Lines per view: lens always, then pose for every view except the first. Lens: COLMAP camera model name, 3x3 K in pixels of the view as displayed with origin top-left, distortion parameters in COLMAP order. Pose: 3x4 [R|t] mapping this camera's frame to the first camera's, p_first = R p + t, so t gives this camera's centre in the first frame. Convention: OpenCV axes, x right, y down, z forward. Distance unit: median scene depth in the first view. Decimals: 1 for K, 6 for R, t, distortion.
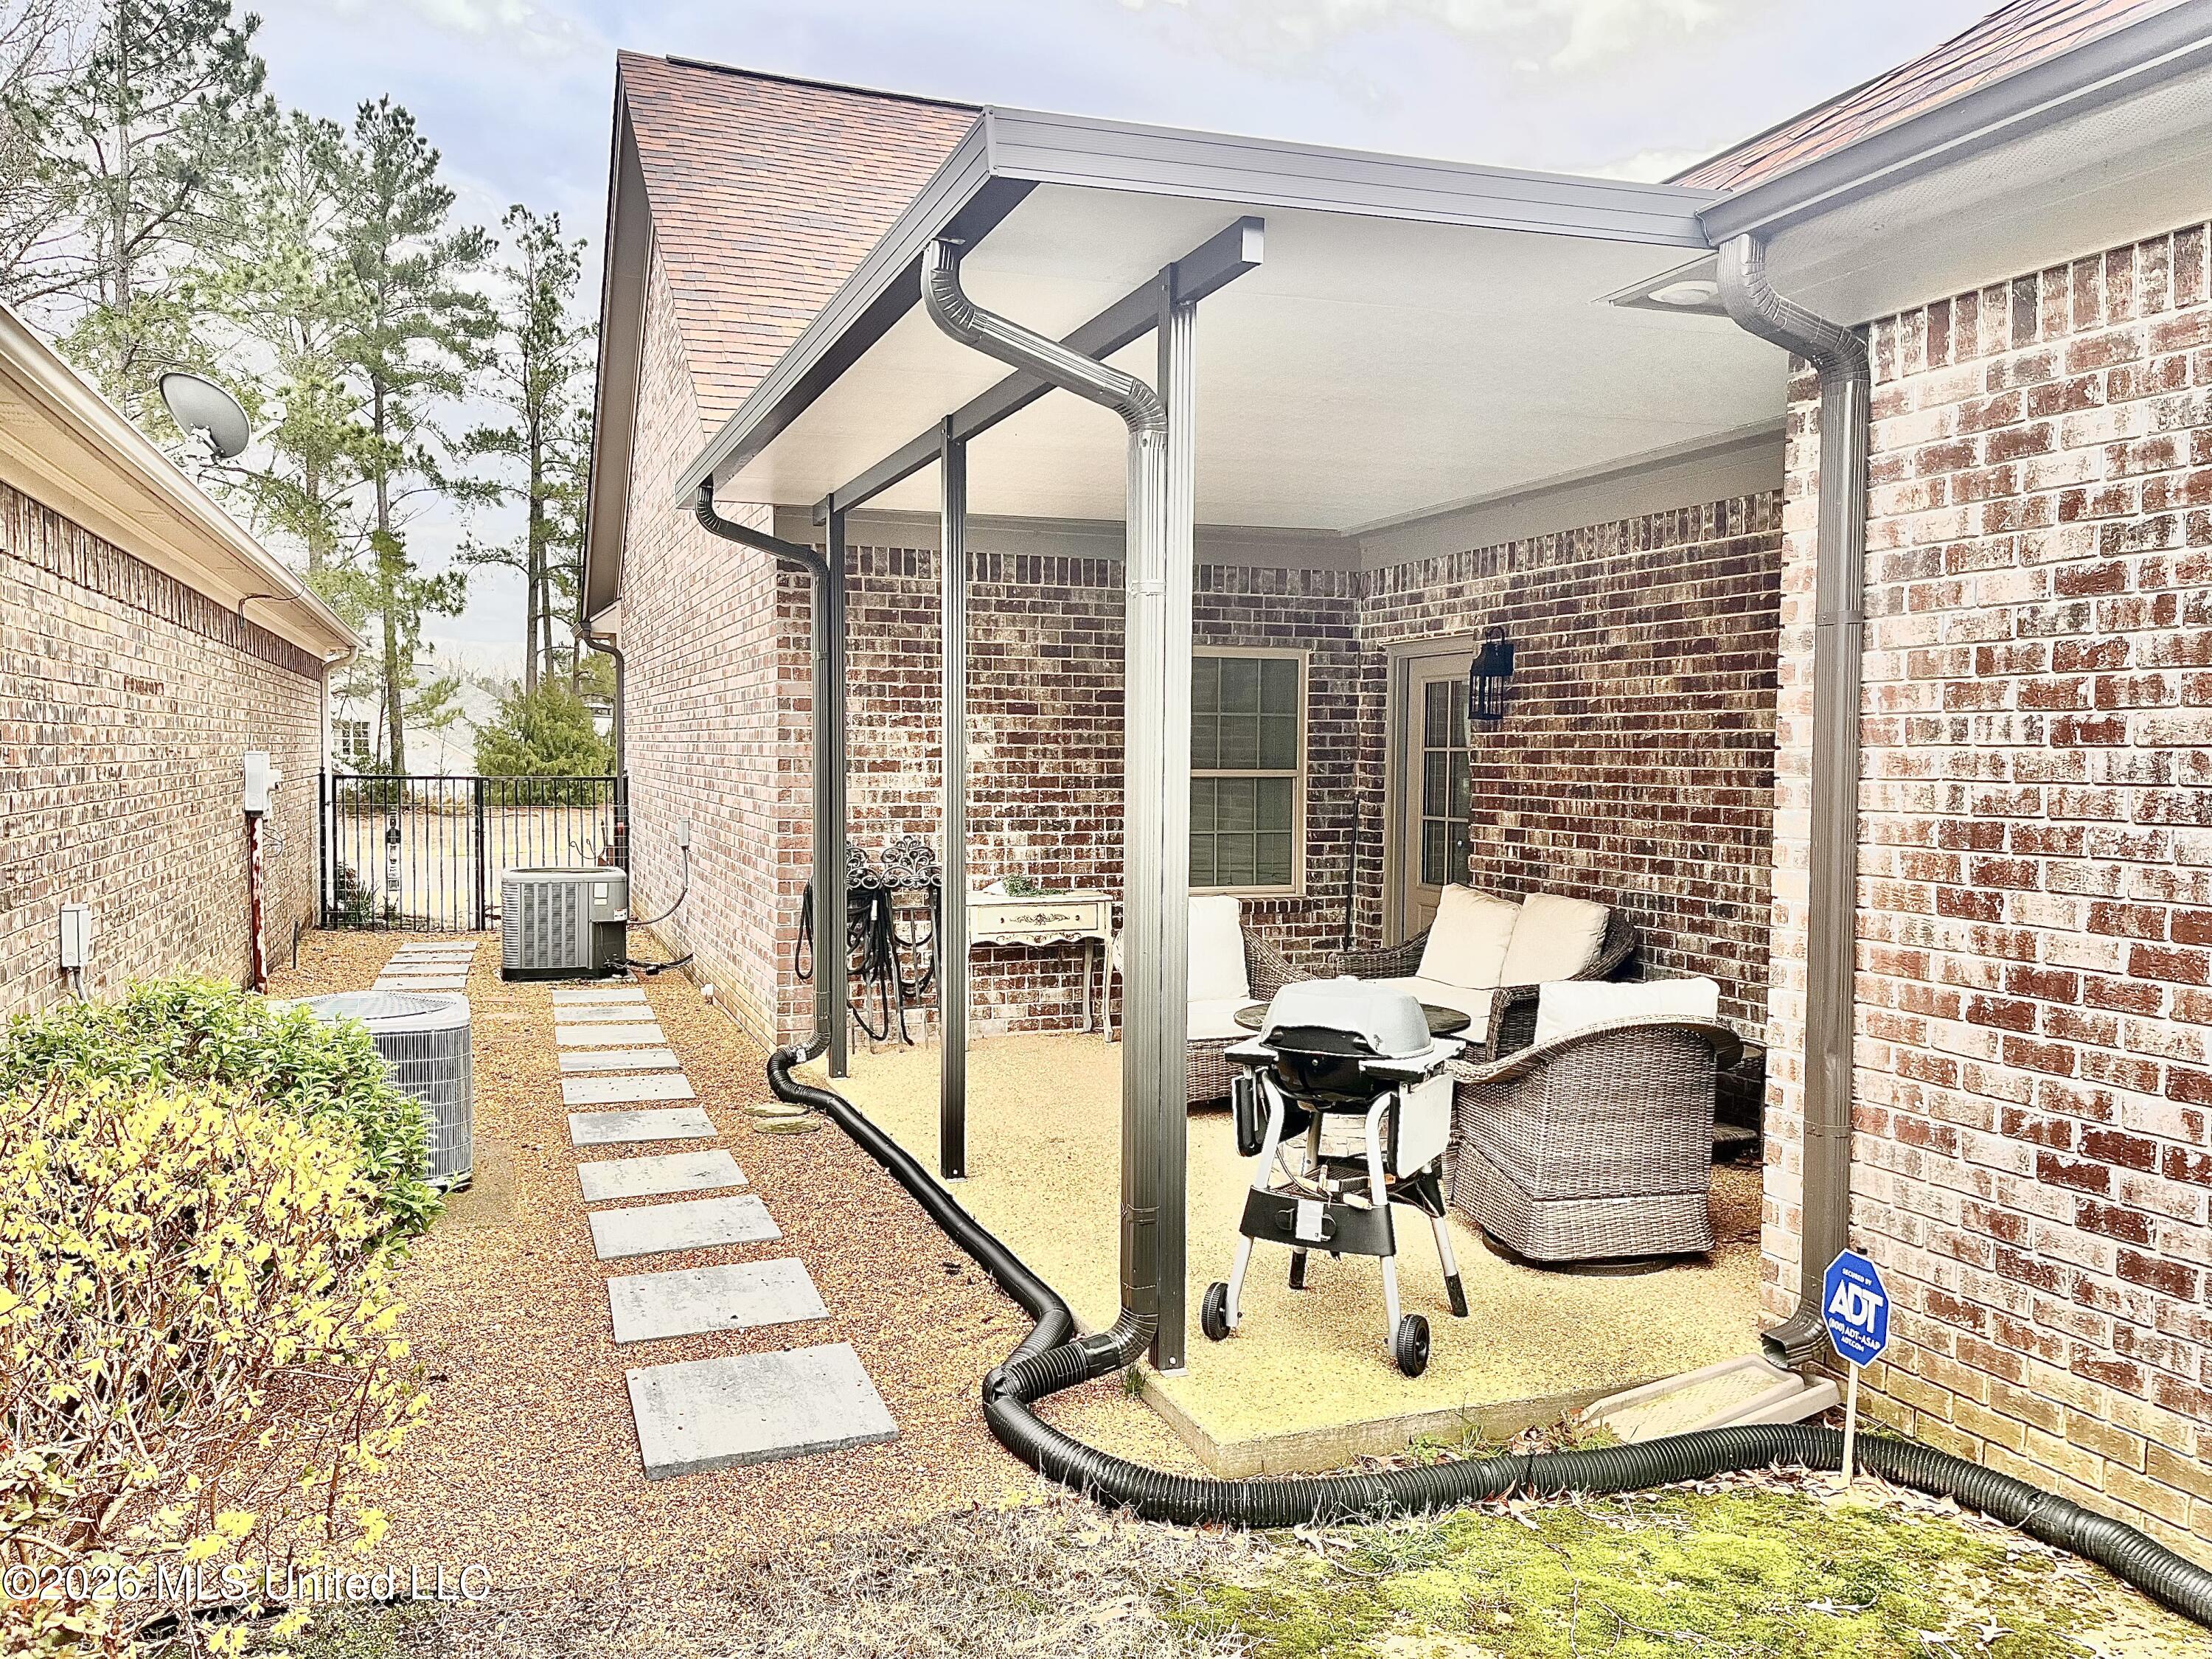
lens RADIAL K [[1725.3, 0, 1100.1], [0, 1725.3, 831.0], [0, 0, 1]] dist [0.012193, -0.012495]
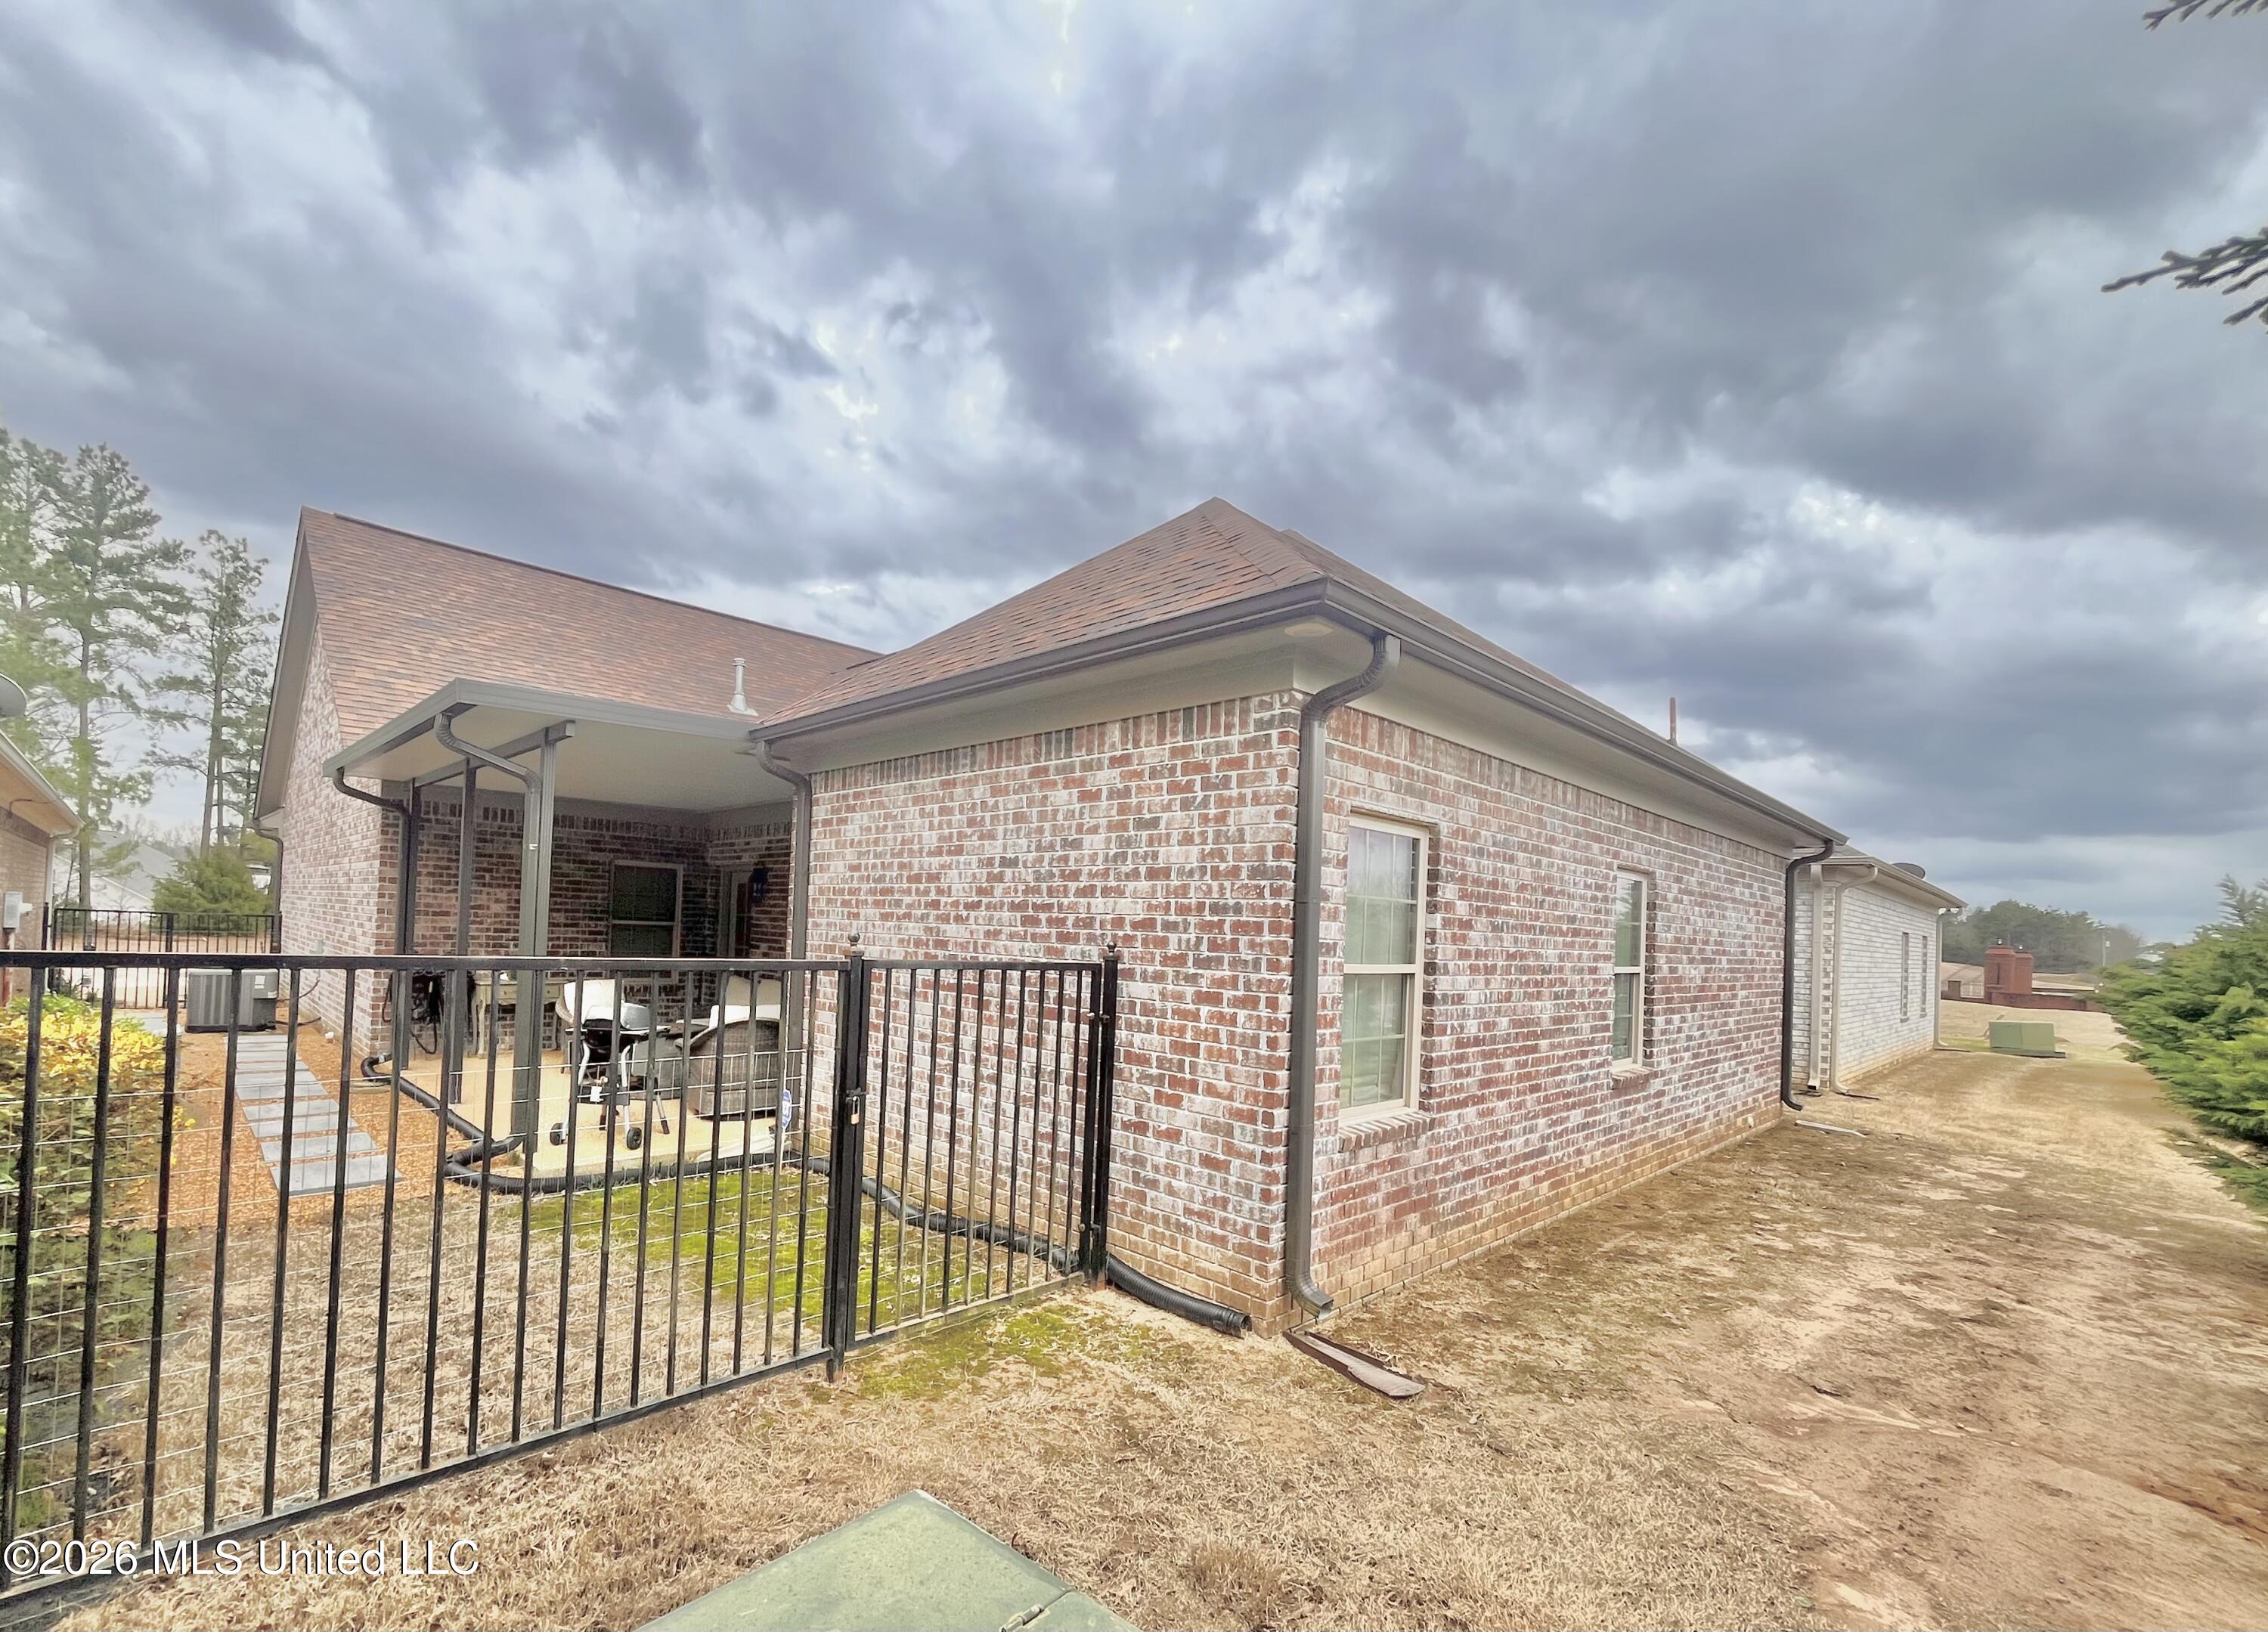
lens RADIAL K [[984.4, 0, 1037.5], [0, 984.4, 910.7], [0, 0, 1]] dist [0.003120, 0.001046]
pose [[0.925108, 0.036465, 0.377949, 0.075160], [-0.016429, 0.998290, -0.056103, 0.010842], [-0.379349, 0.045692, 0.924125, -0.284431]]
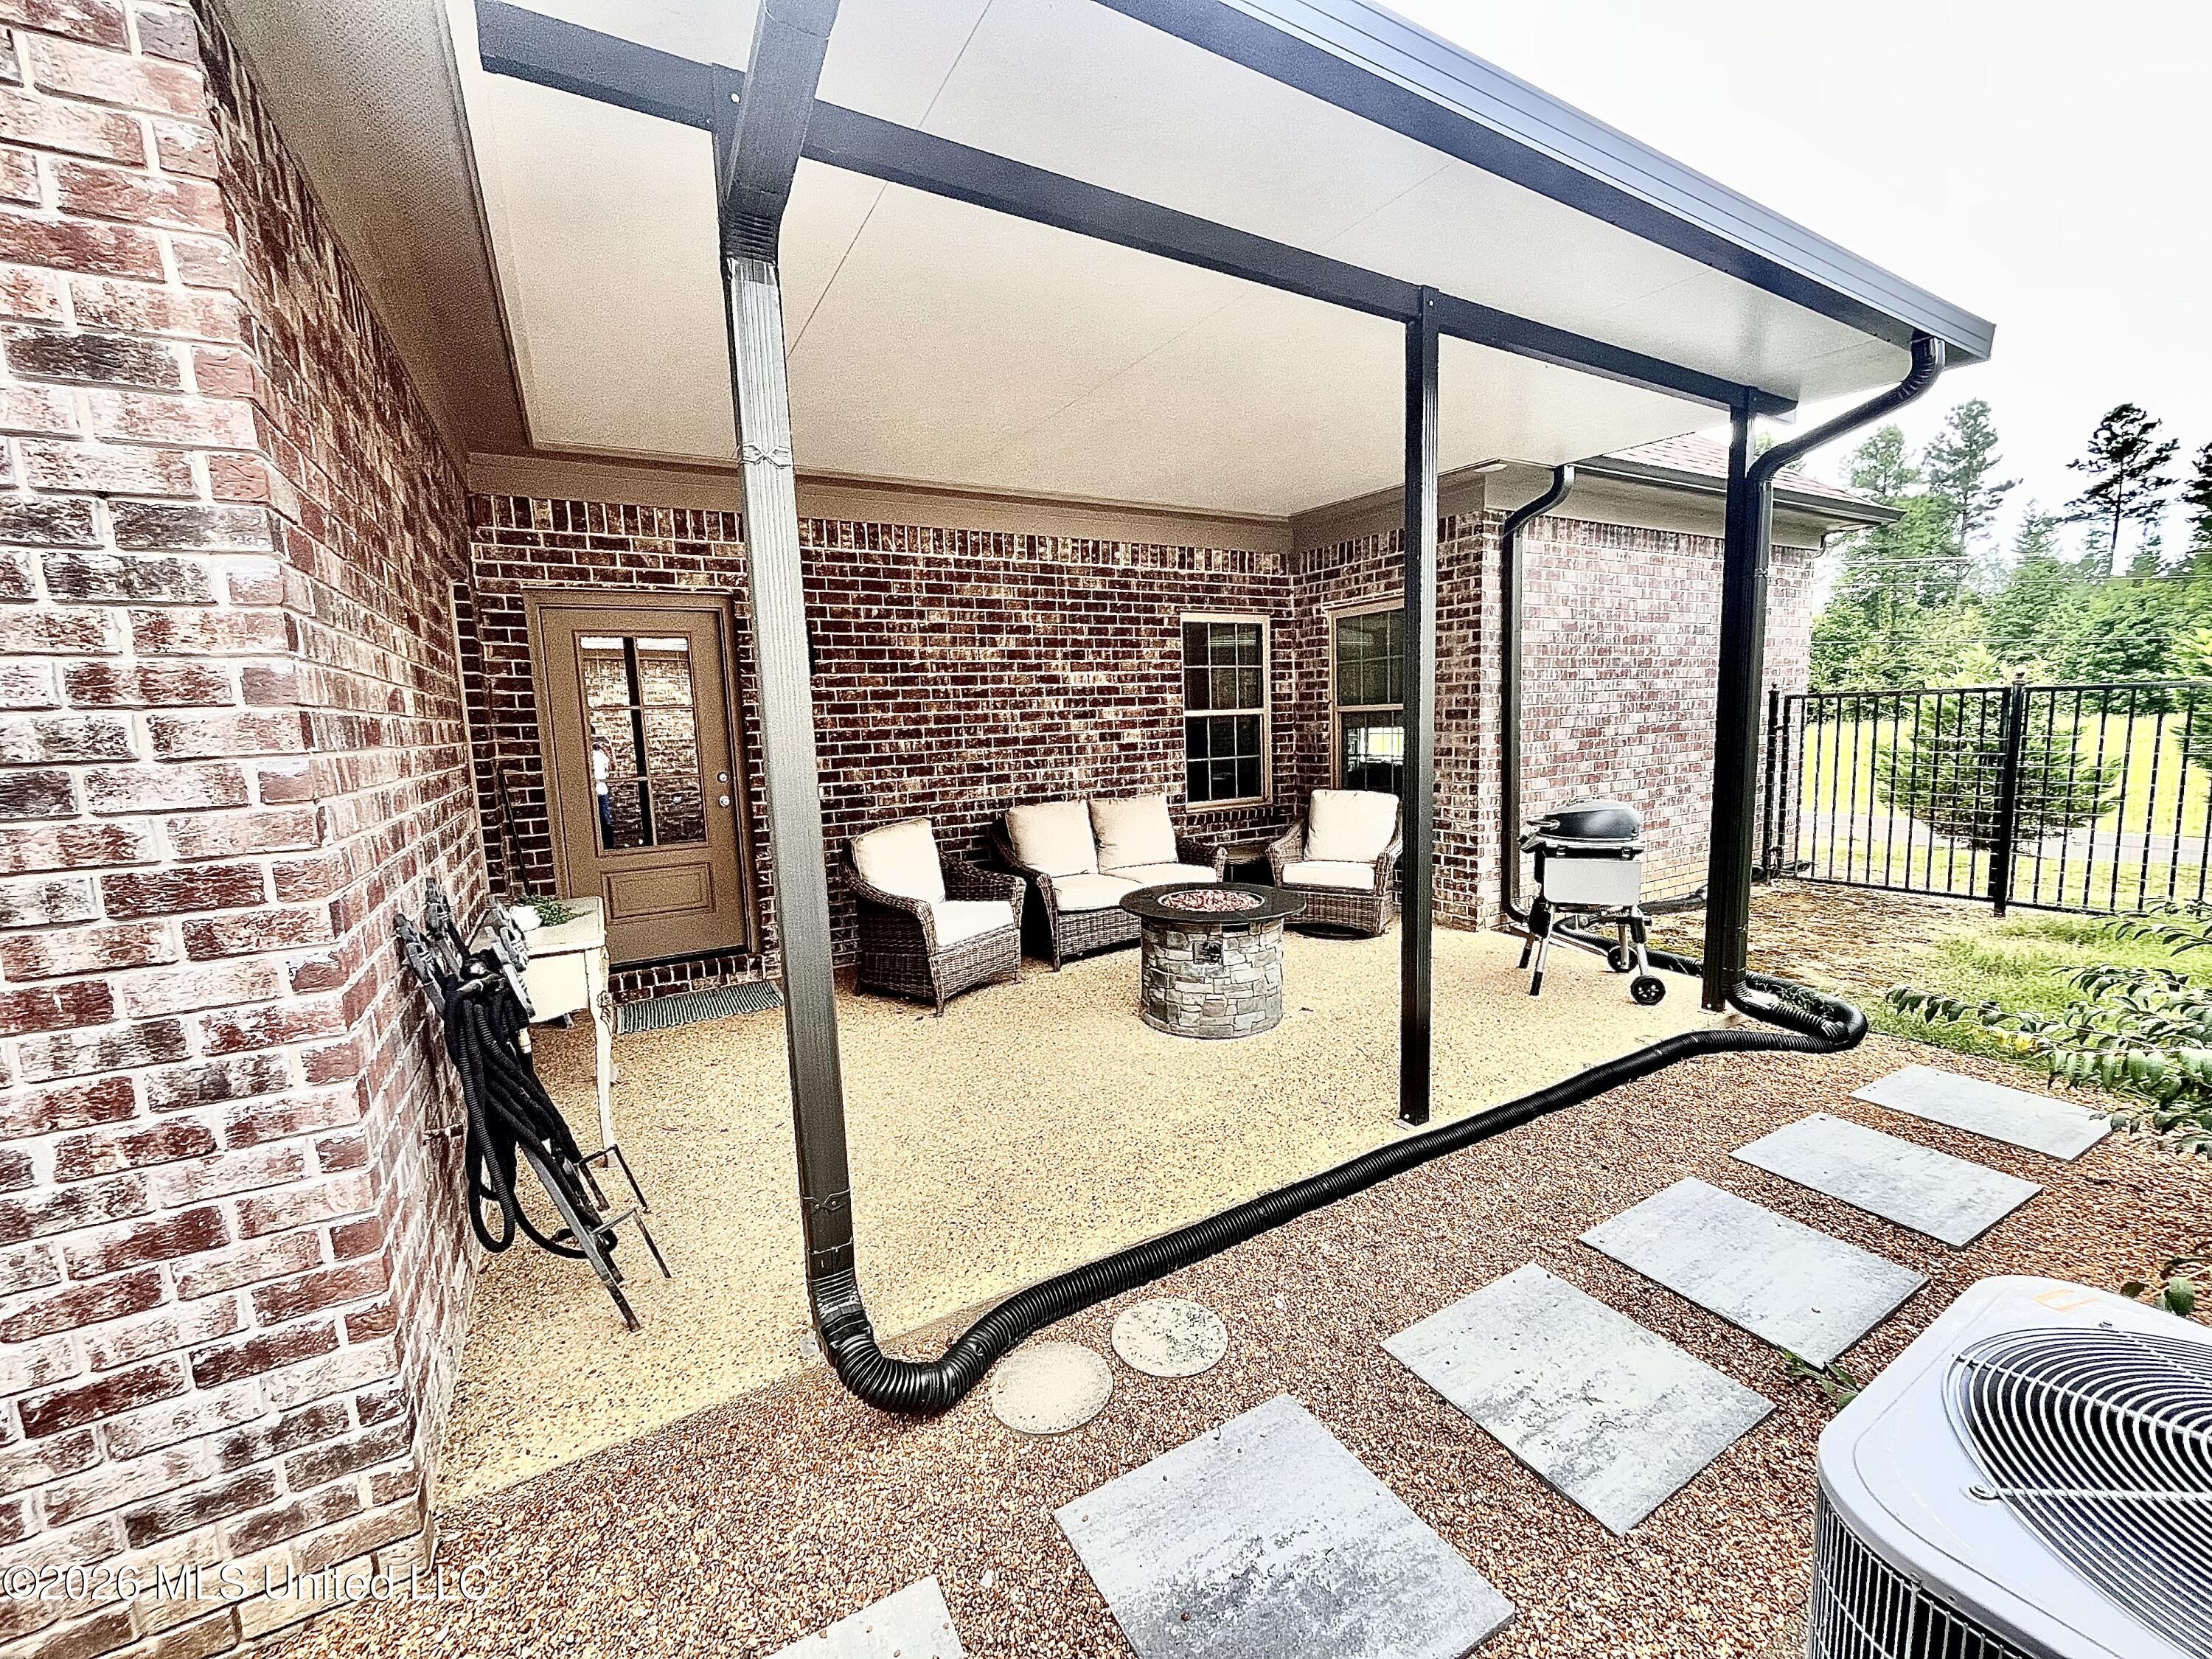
lens RADIAL K [[896.8, 0, 1102.3], [0, 896.8, 824.9], [0, 0, 1]] dist [-0.000239, -0.000543]
pose [[-0.177027, -0.119342, 0.976944, -0.331272], [0.079110, 0.987684, 0.134989, -0.027507], [-0.981021, 0.101182, -0.165406, 0.780355]]
